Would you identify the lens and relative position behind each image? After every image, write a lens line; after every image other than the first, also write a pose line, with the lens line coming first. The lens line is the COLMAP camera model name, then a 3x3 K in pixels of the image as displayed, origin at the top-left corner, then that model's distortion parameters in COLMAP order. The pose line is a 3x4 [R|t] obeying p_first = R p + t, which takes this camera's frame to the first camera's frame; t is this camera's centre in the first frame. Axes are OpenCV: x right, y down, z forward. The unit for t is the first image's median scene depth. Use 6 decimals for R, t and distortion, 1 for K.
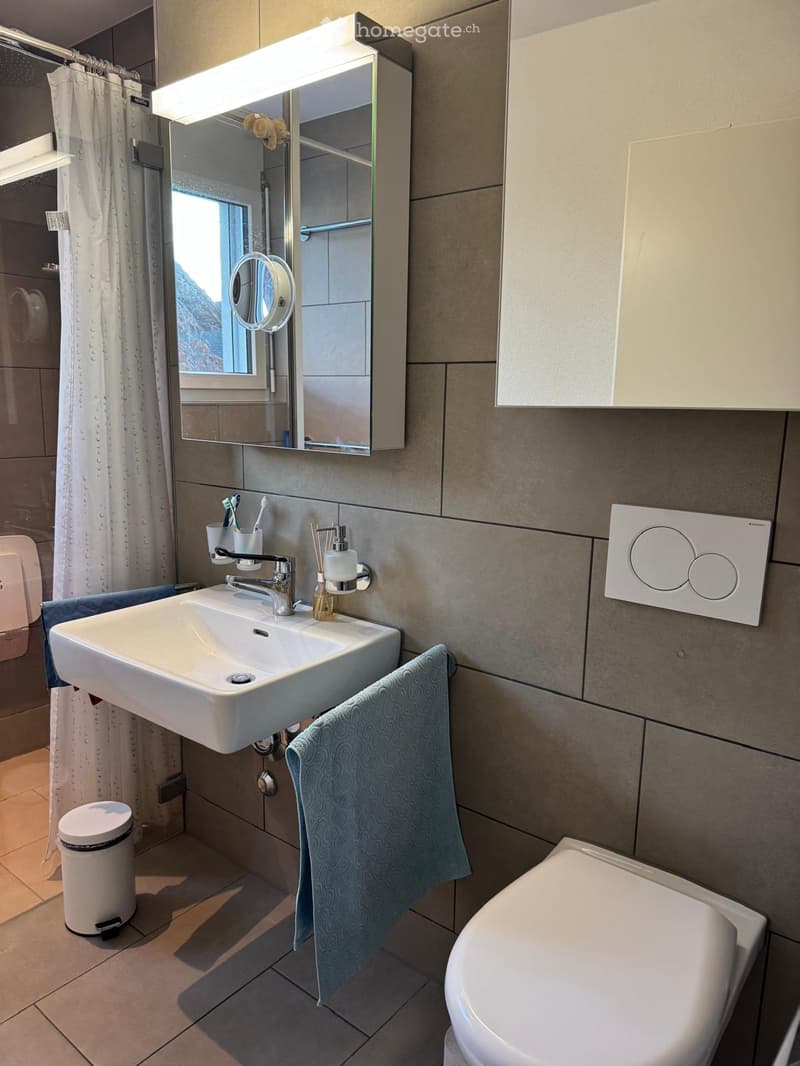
lens RADIAL K [[747.2, 0, 405.4], [0, 747.2, 538.6], [0, 0, 1]] dist [0.038507, -0.061590]
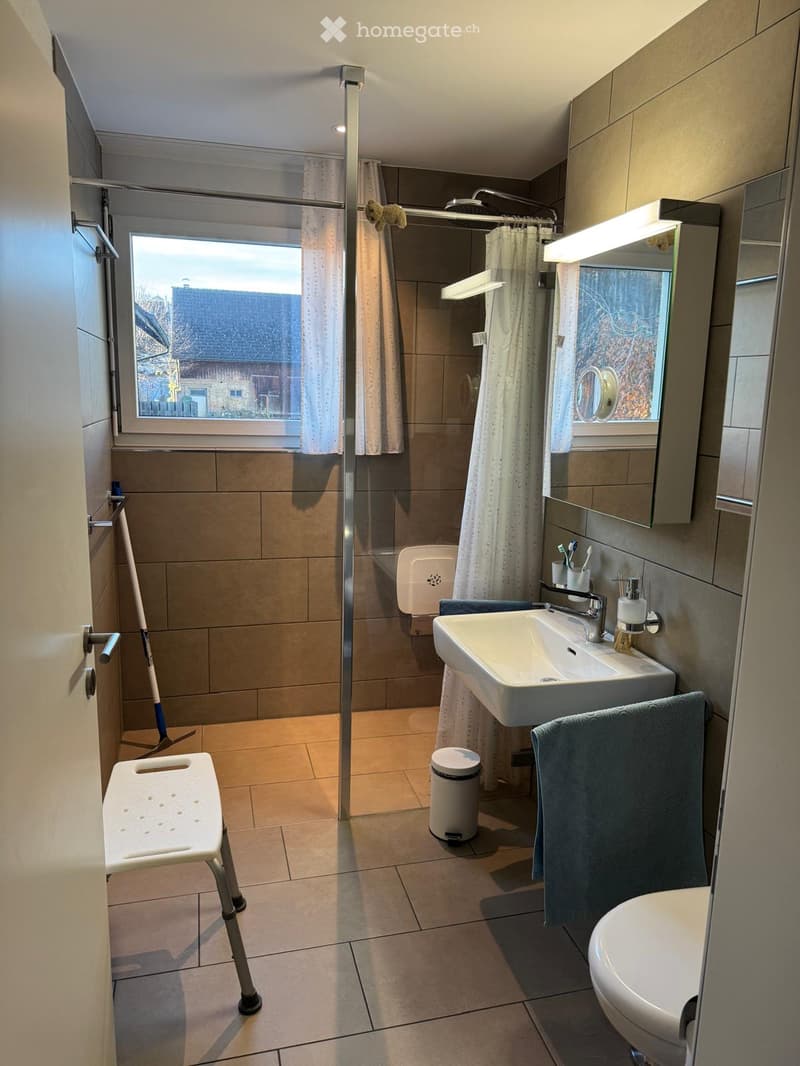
lens RADIAL K [[747.2, 0, 406.8], [0, 747.2, 538.6], [0, 0, 1]] dist [0.038507, -0.061590]
pose [[0.802179, 0.117745, -0.585359, 0.303161], [-0.124308, 0.991815, 0.029151, -0.066986], [0.584000, 0.049380, 0.810250, -0.218902]]
